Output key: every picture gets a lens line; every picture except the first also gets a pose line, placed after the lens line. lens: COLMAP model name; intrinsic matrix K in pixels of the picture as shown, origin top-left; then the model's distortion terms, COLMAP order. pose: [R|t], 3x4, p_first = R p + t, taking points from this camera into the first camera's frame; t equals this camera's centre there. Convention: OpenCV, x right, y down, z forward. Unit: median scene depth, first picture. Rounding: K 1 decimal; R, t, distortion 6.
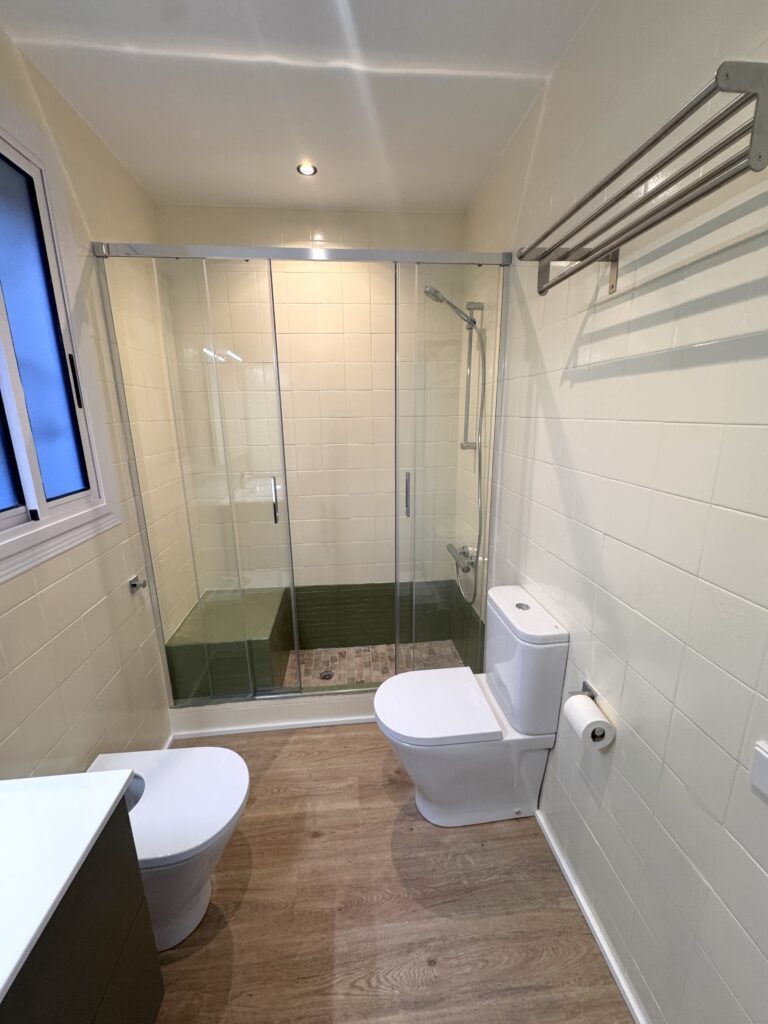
lens RADIAL K [[407.3, 0, 382.3], [0, 407.3, 510.4], [0, 0, 1]] dist [-0.002867, -0.000094]
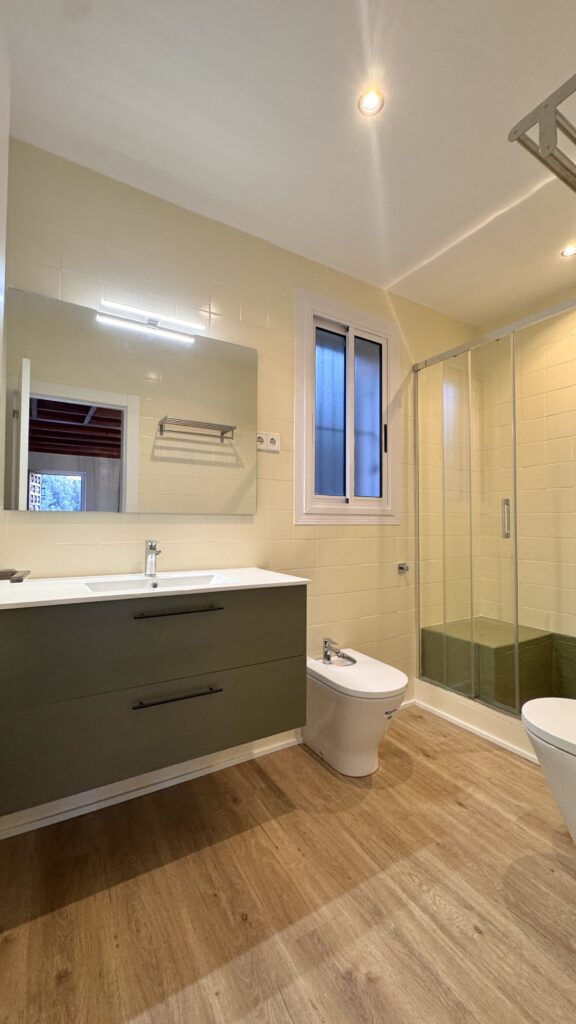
lens RADIAL K [[410.9, 0, 291.2], [0, 410.9, 510.6], [0, 0, 1]] dist [0.001327, -0.000013]
pose [[0.434396, -0.009399, -0.900673, 0.653386], [-0.223372, 0.967585, -0.117830, 0.280143], [0.872585, 0.252370, 0.418216, -0.048466]]
